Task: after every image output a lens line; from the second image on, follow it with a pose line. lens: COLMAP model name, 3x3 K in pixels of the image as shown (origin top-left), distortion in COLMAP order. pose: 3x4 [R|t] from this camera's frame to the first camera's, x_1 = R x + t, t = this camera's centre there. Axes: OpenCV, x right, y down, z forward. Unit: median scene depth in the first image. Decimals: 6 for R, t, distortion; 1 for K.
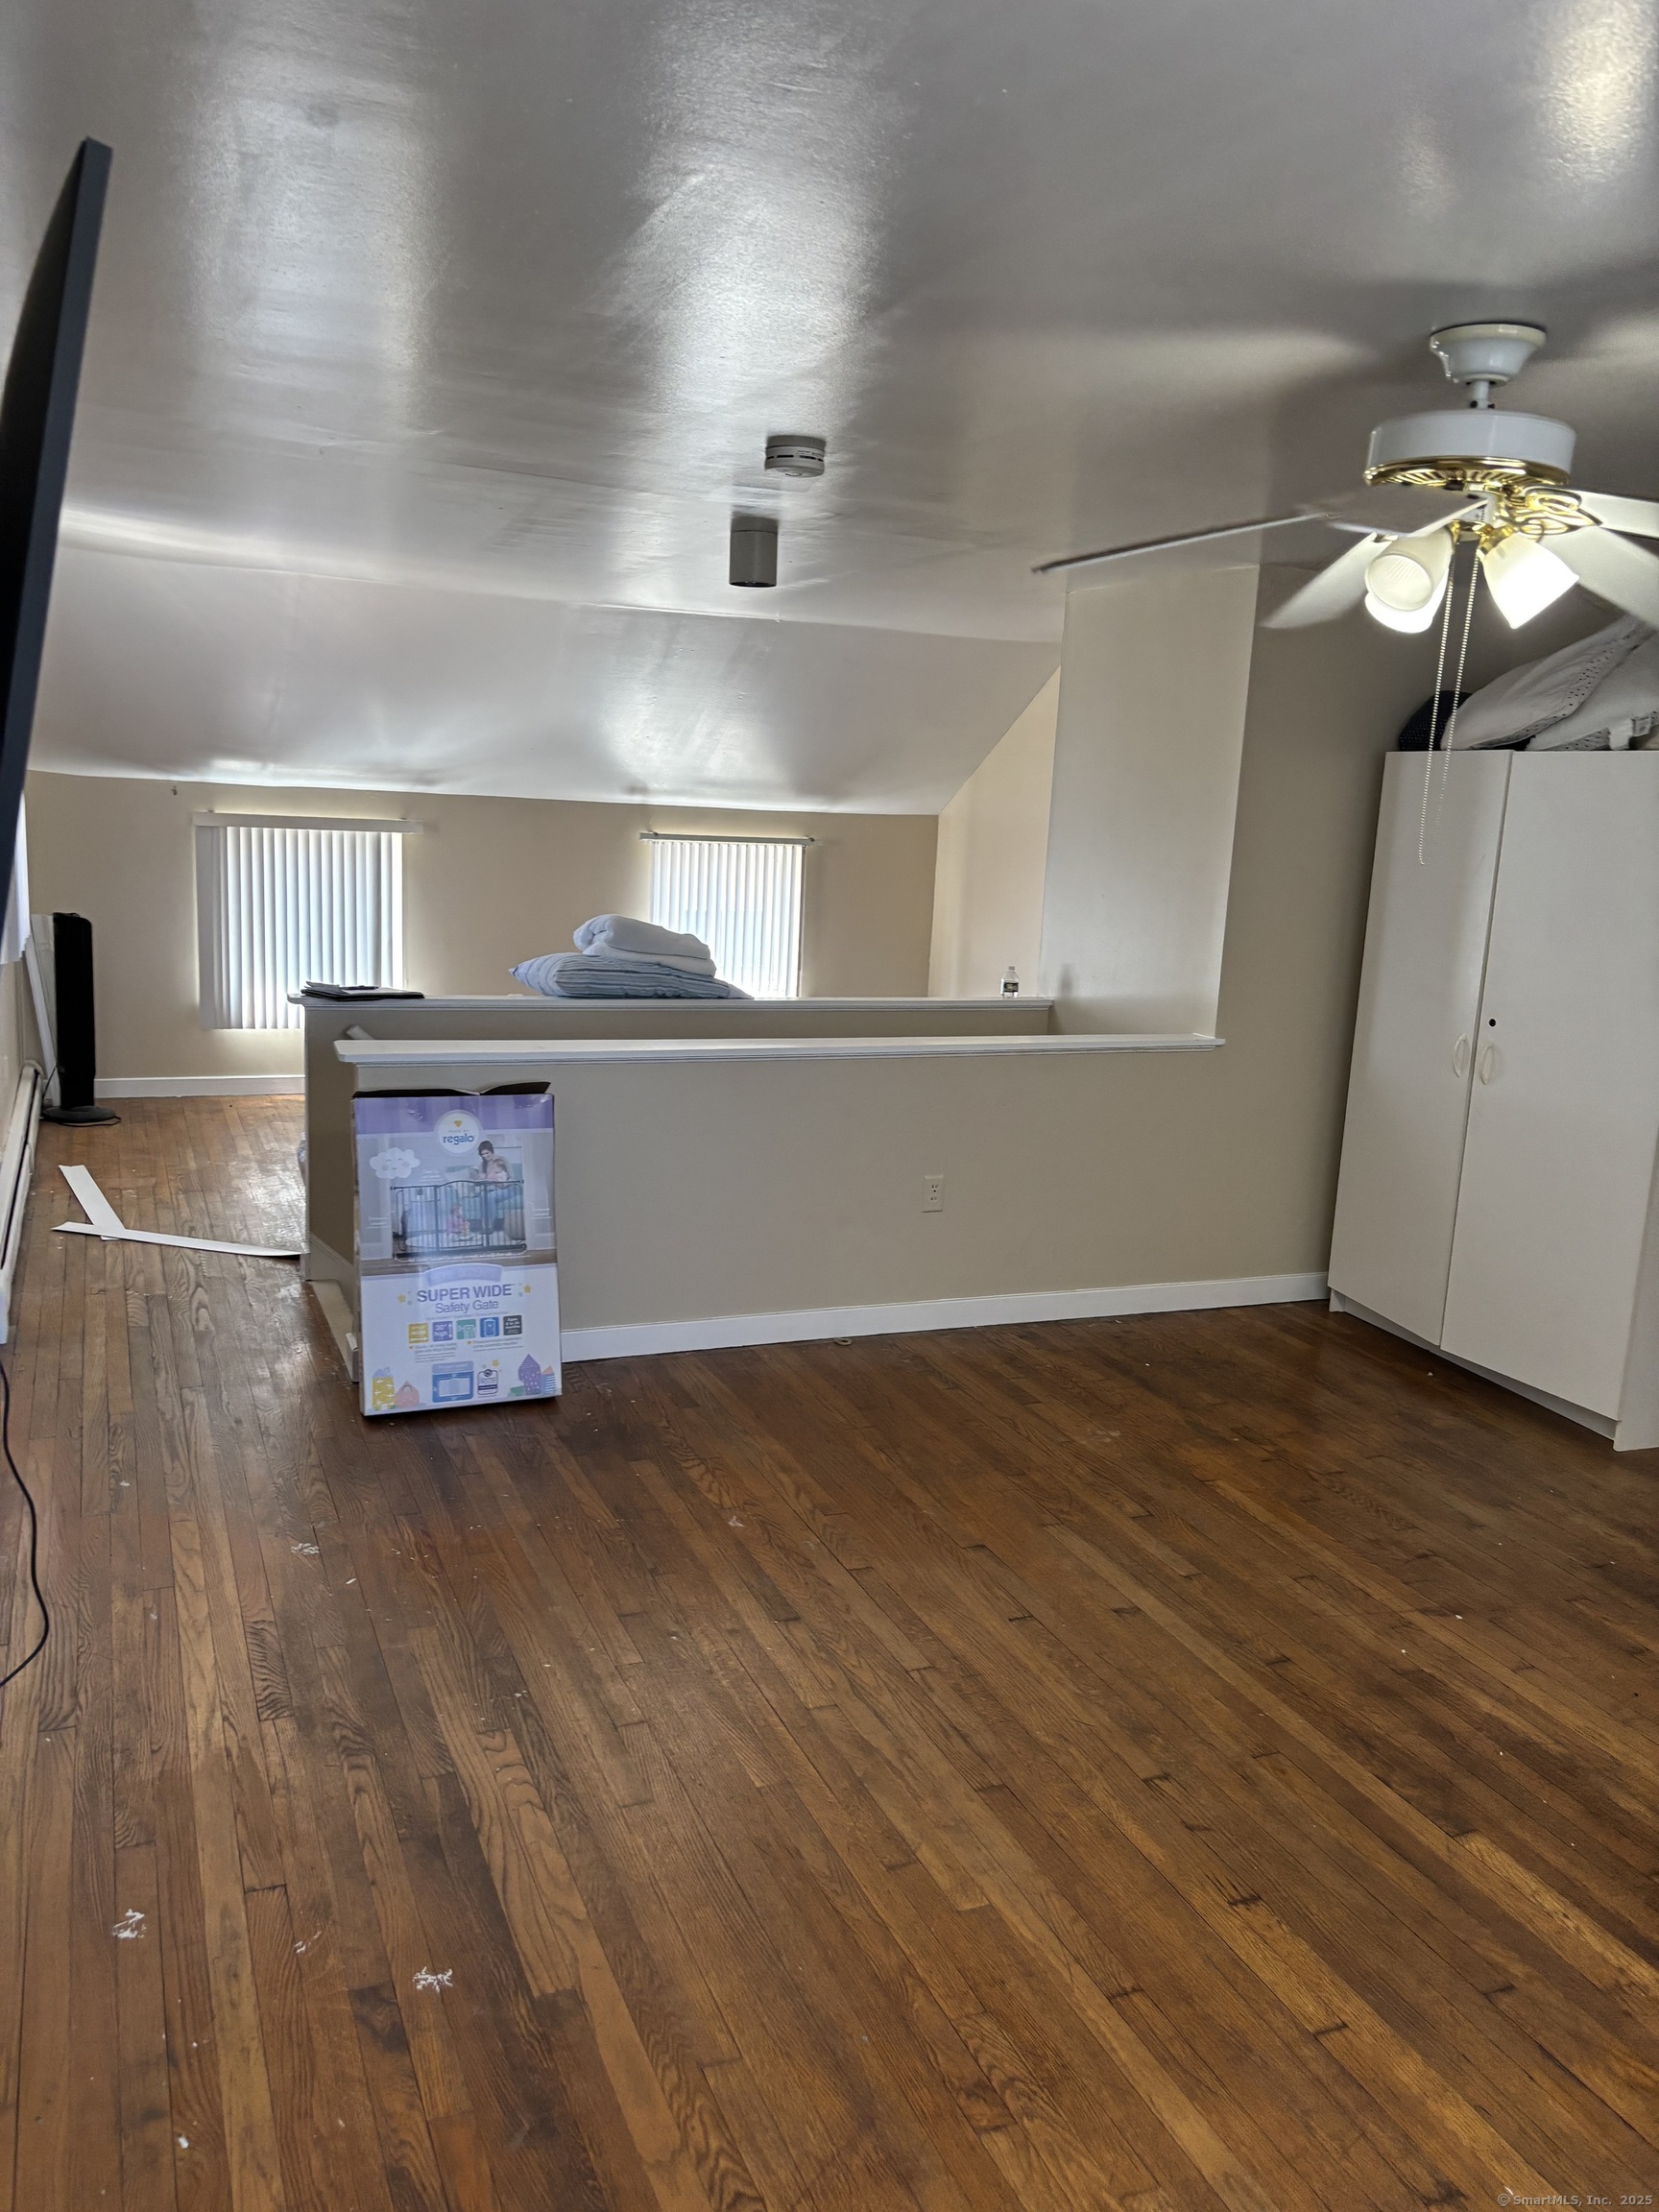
lens RADIAL K [[1677.1, 0, 822.9], [0, 1677.1, 1106.6], [0, 0, 1]] dist [0.038690, -0.029522]
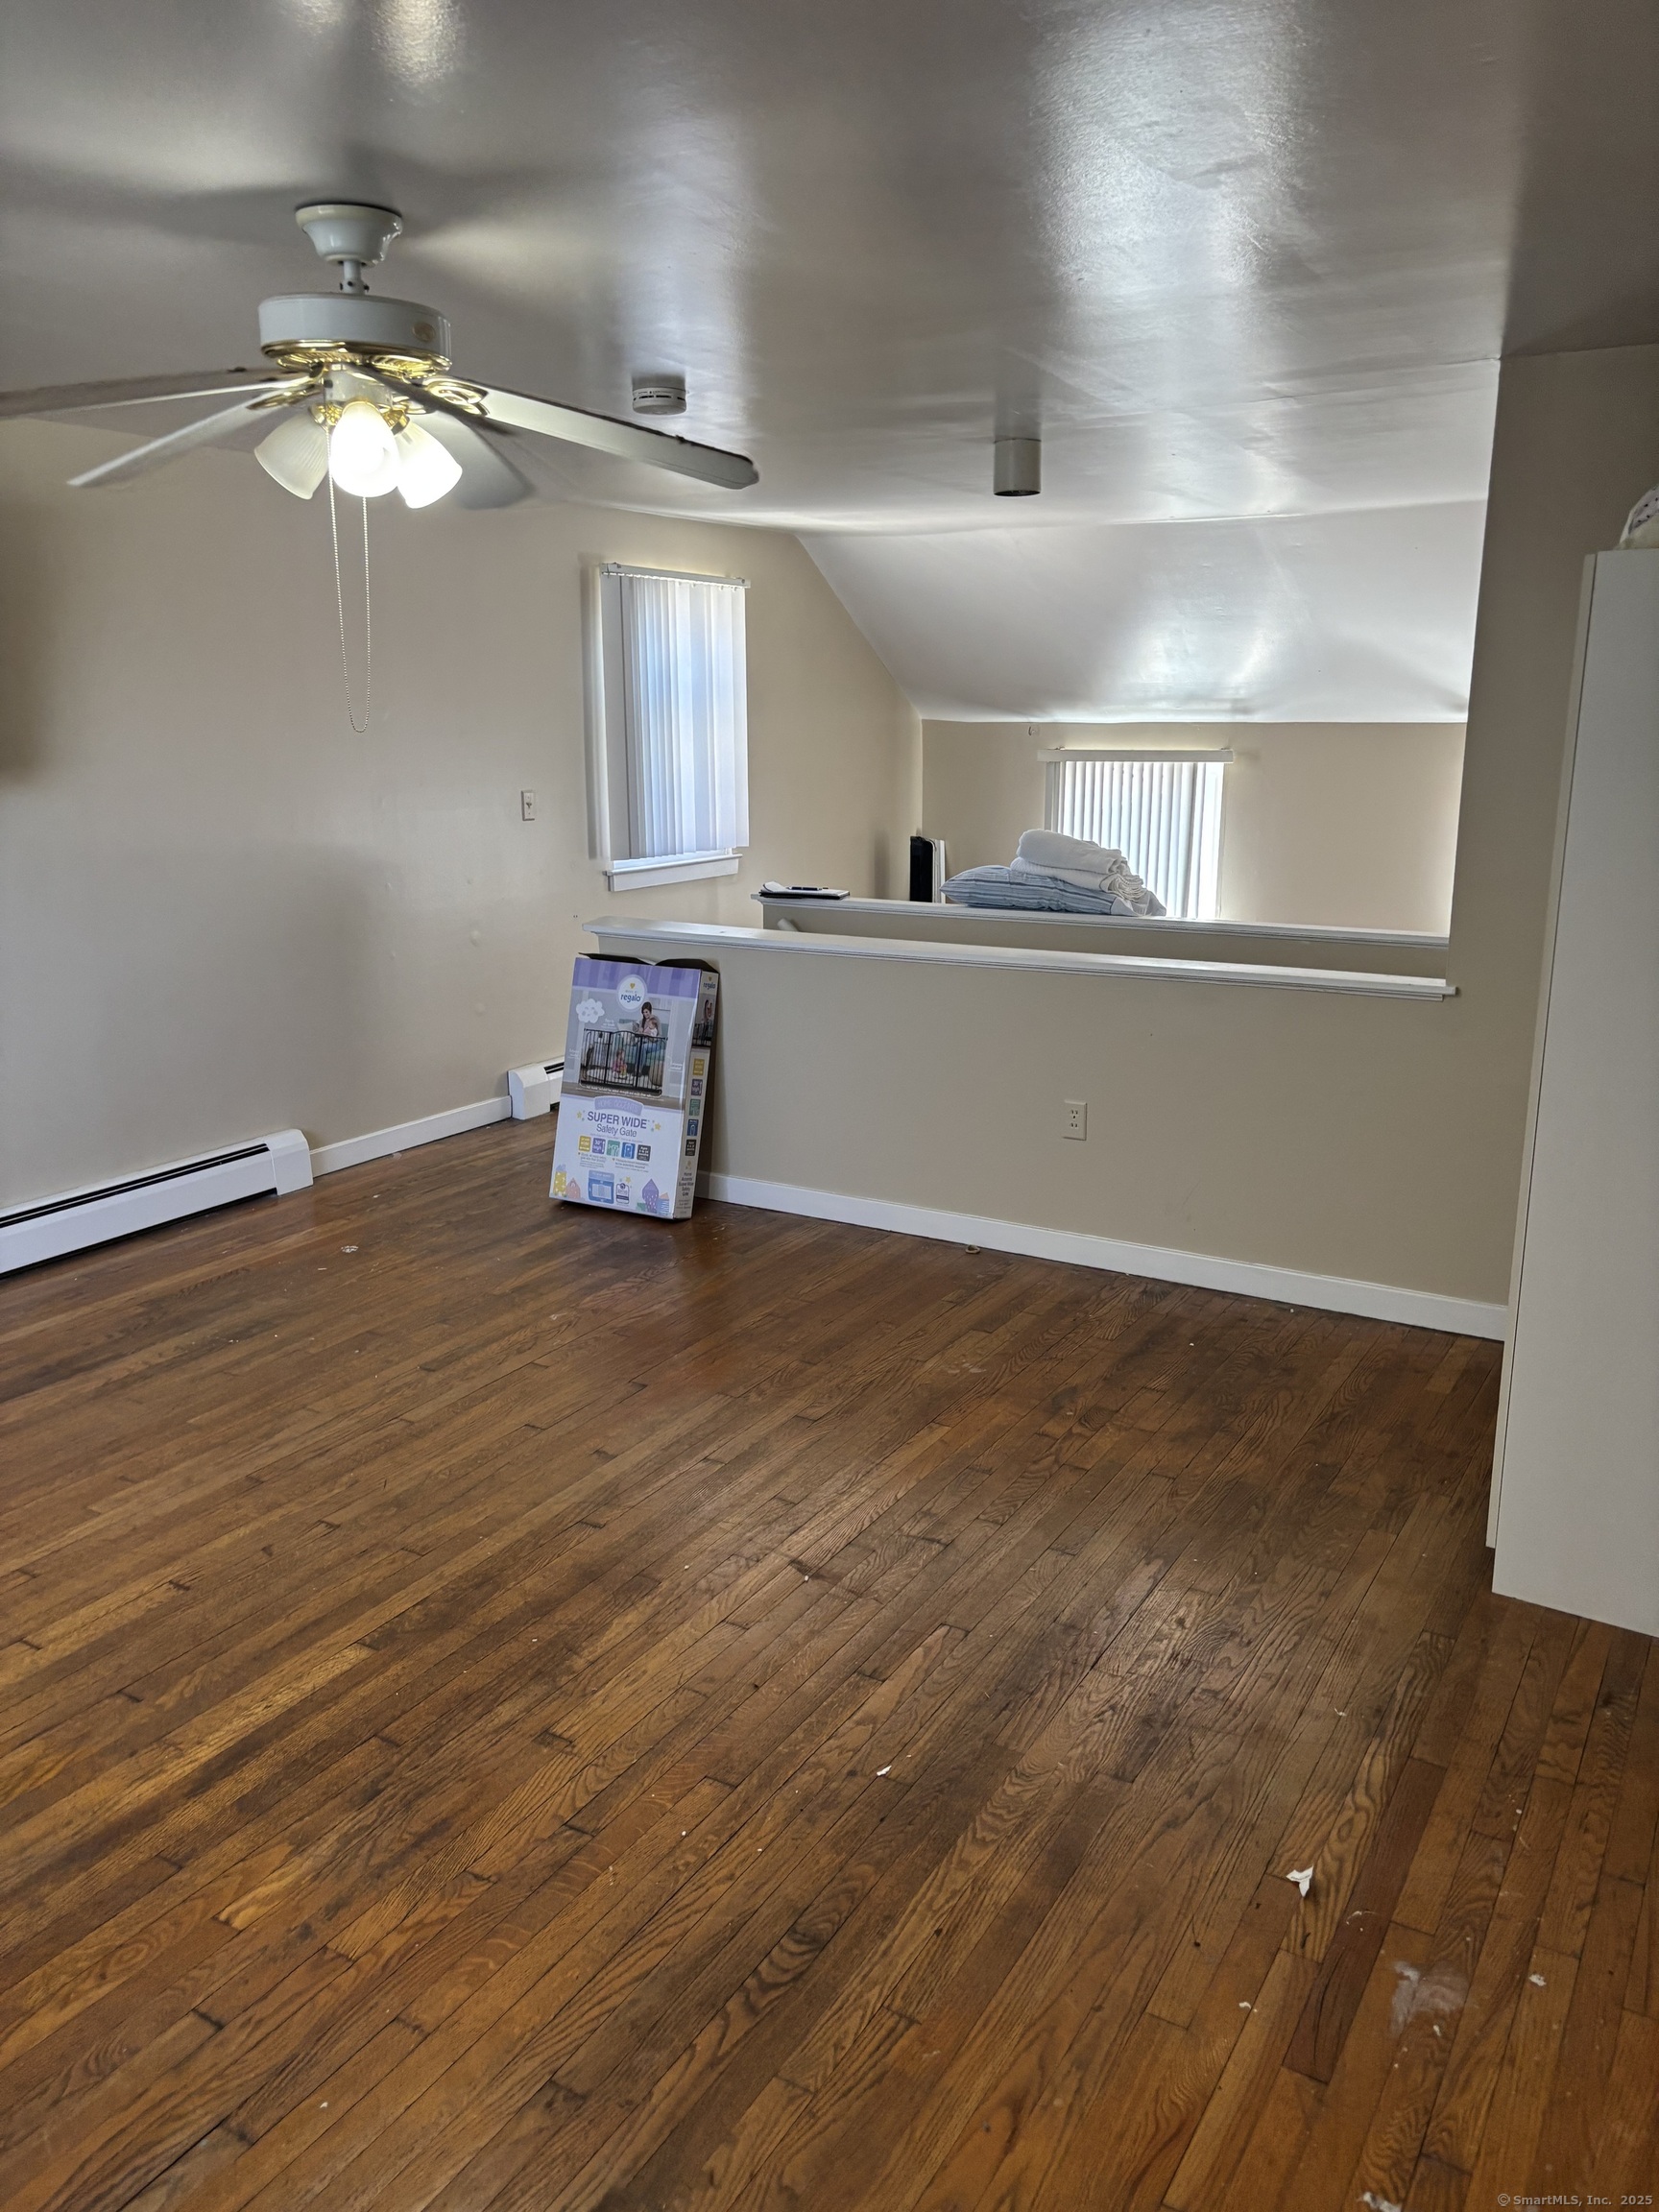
lens RADIAL K [[1677.1, 0, 823.5], [0, 1677.1, 1105.9], [0, 0, 1]] dist [0.038690, -0.029522]
pose [[0.593339, 0.136372, -0.793317, 0.873949], [-0.116939, 0.989693, 0.082668, -0.021165], [0.796413, 0.043719, 0.603171, 0.367953]]
